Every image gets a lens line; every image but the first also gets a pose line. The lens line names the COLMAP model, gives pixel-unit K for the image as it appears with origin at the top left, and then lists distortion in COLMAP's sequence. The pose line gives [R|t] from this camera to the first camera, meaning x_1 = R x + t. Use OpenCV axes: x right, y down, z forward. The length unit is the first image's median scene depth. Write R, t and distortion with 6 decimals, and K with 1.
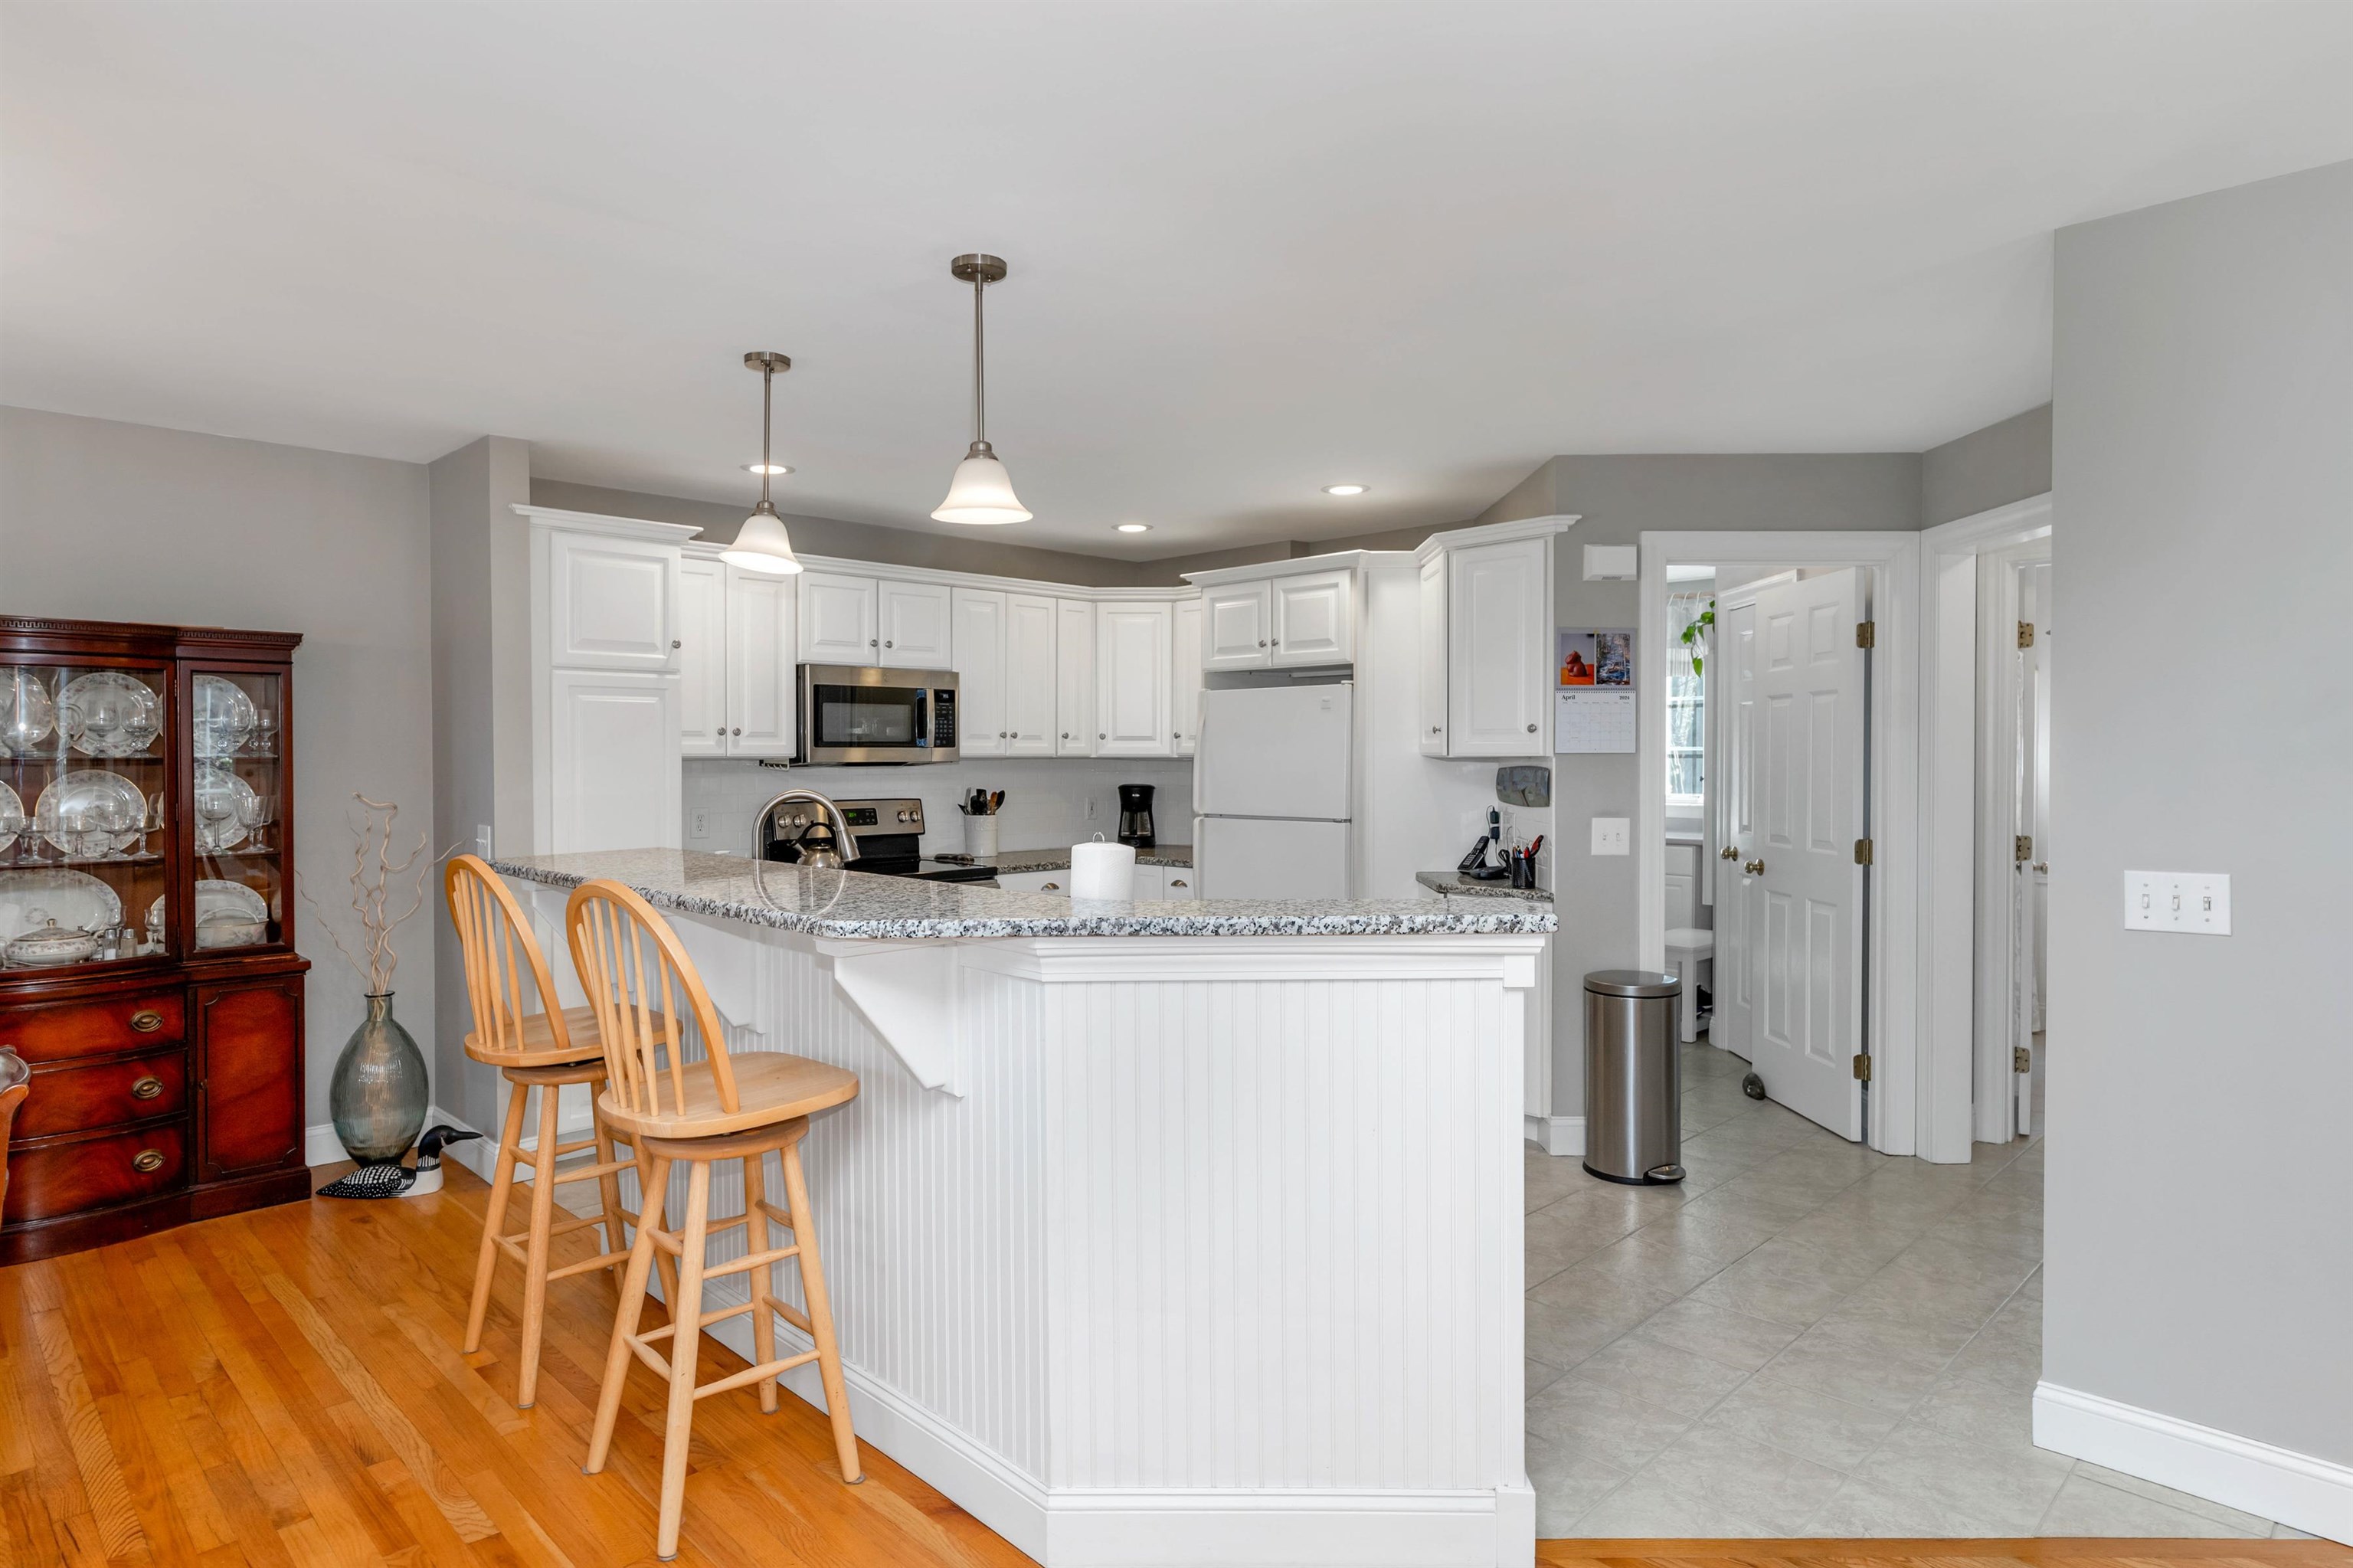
lens RADIAL K [[1332.2, 0, 1176.5], [0, 1332.2, 784.0], [0, 0, 1]] dist [0.000495, 0.000020]
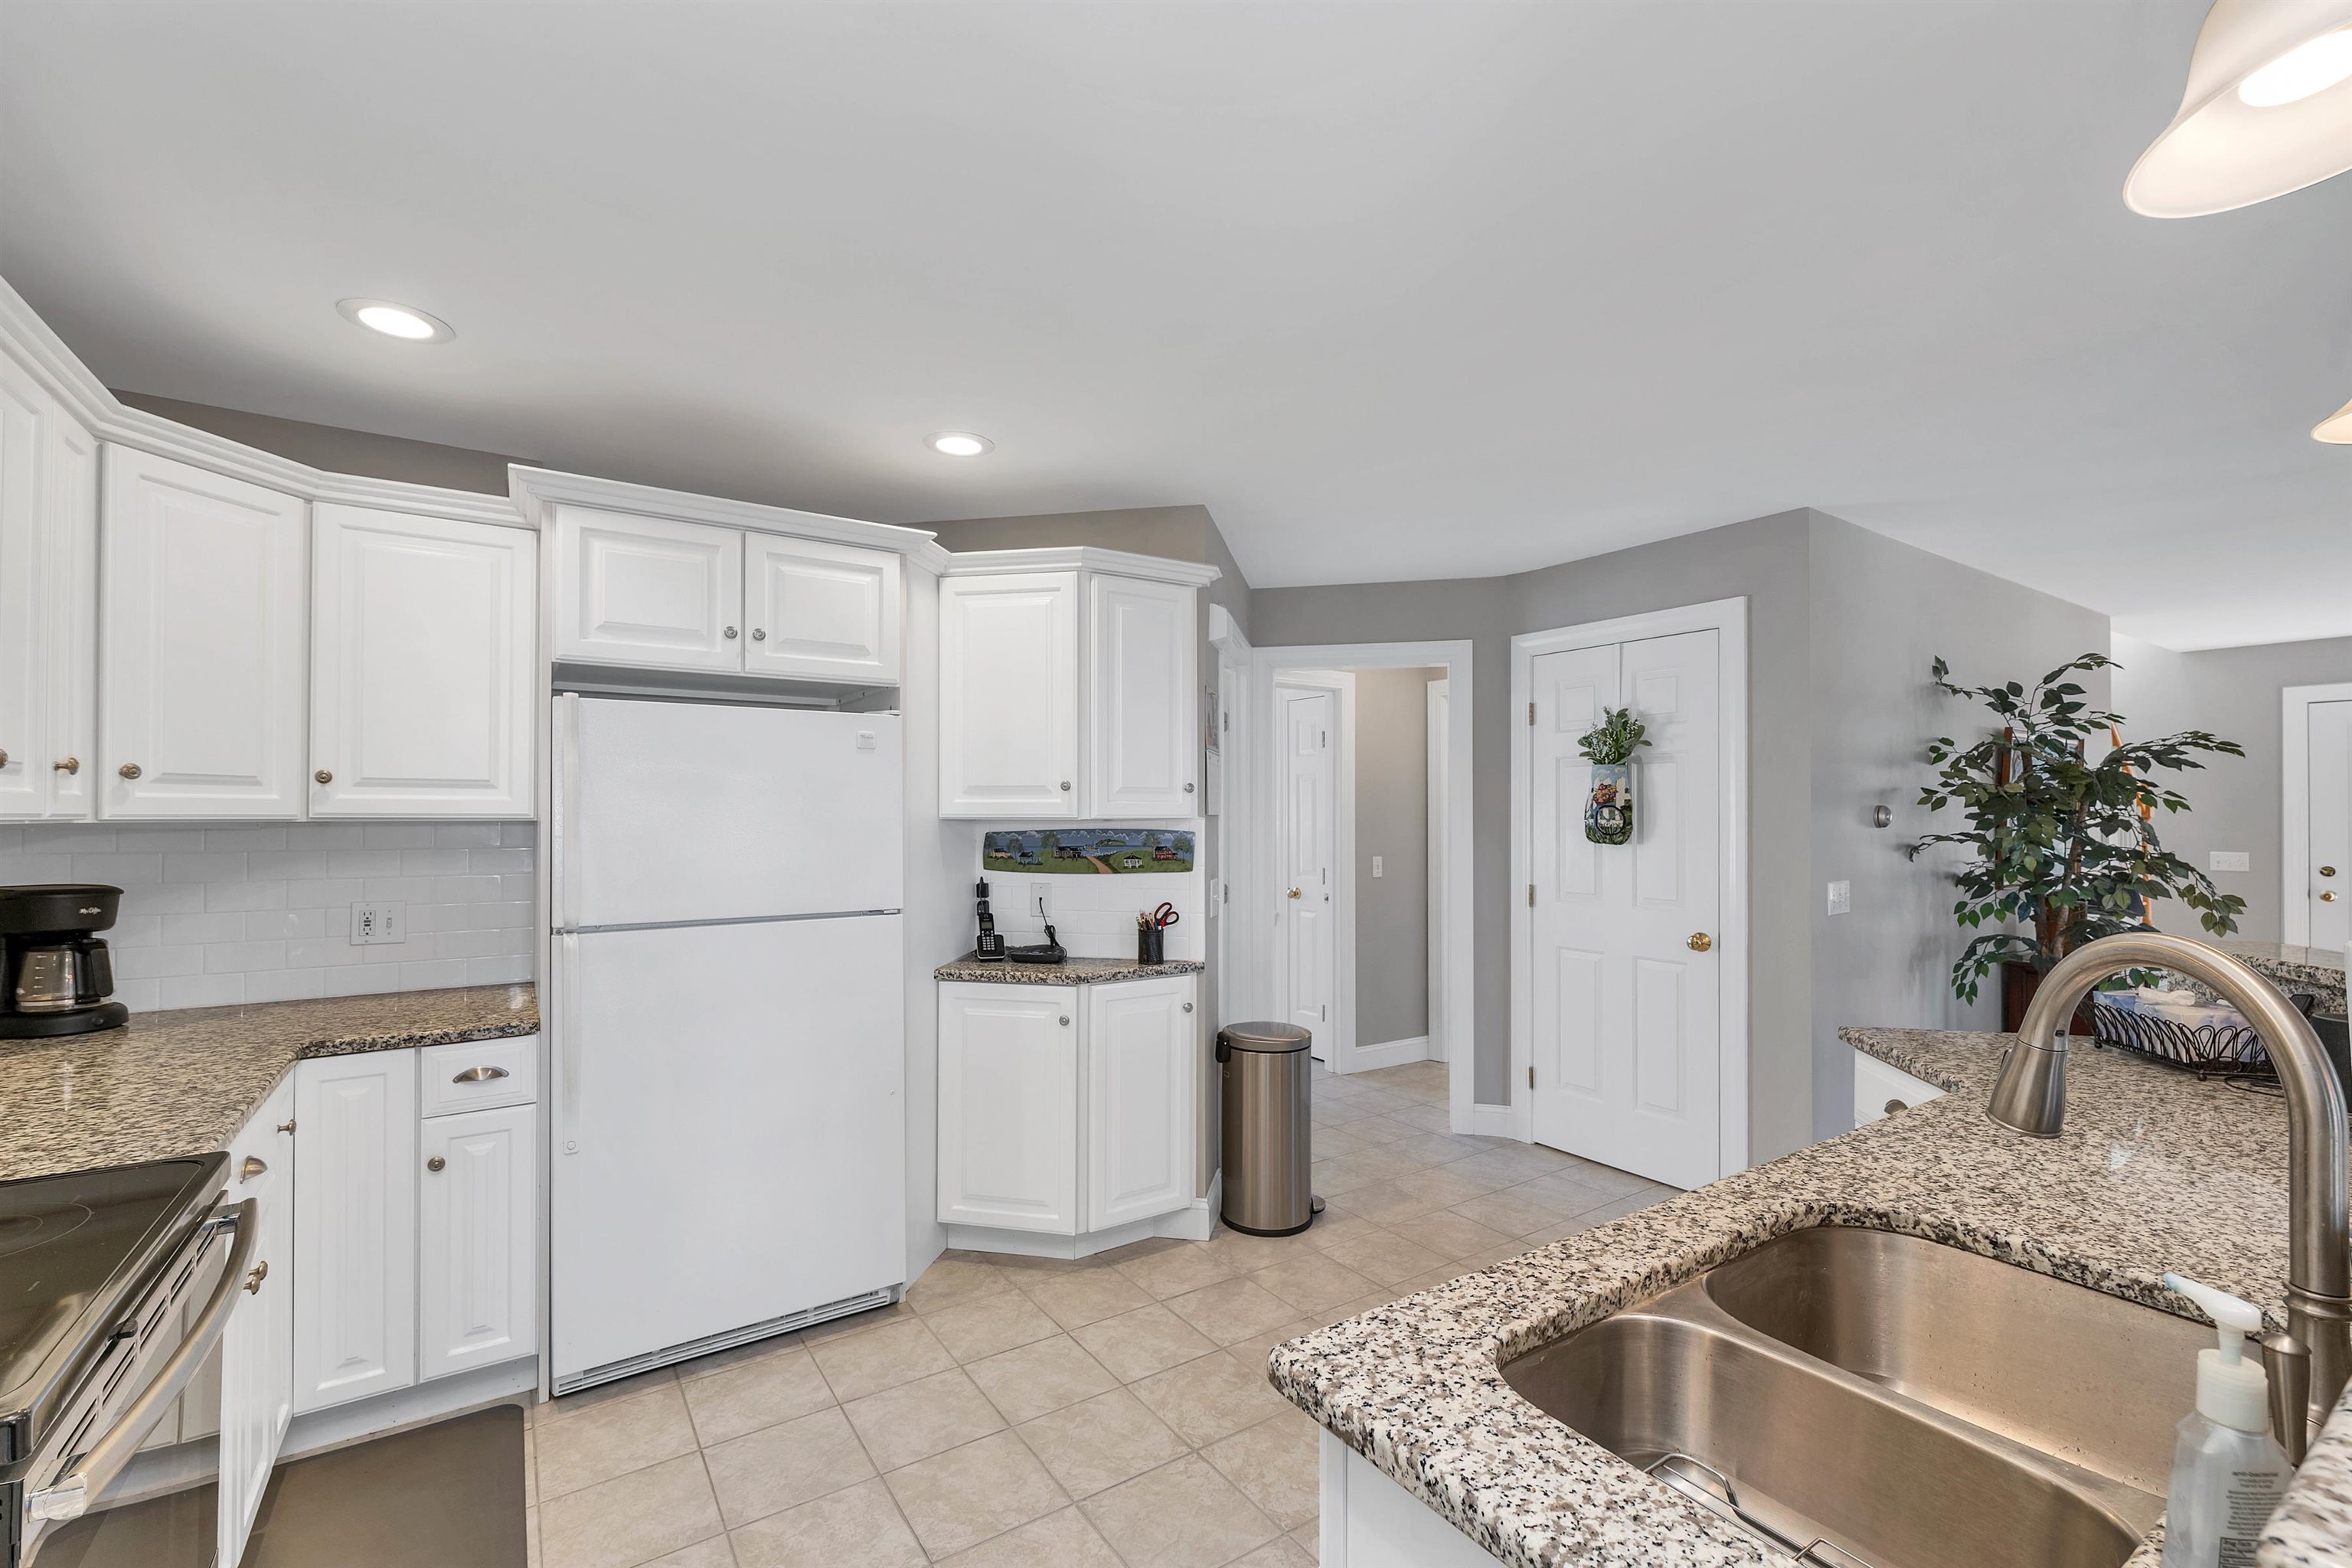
lens RADIAL K [[1000.2, 0, 1176.0], [0, 1000.2, 784.0], [0, 0, 1]] dist [-0.035920, -0.000023]
pose [[0.177083, 0.022241, 0.983945, -0.357498], [0.018820, 0.999485, -0.025979, -0.022961], [-0.984016, 0.023119, 0.176573, 0.765101]]
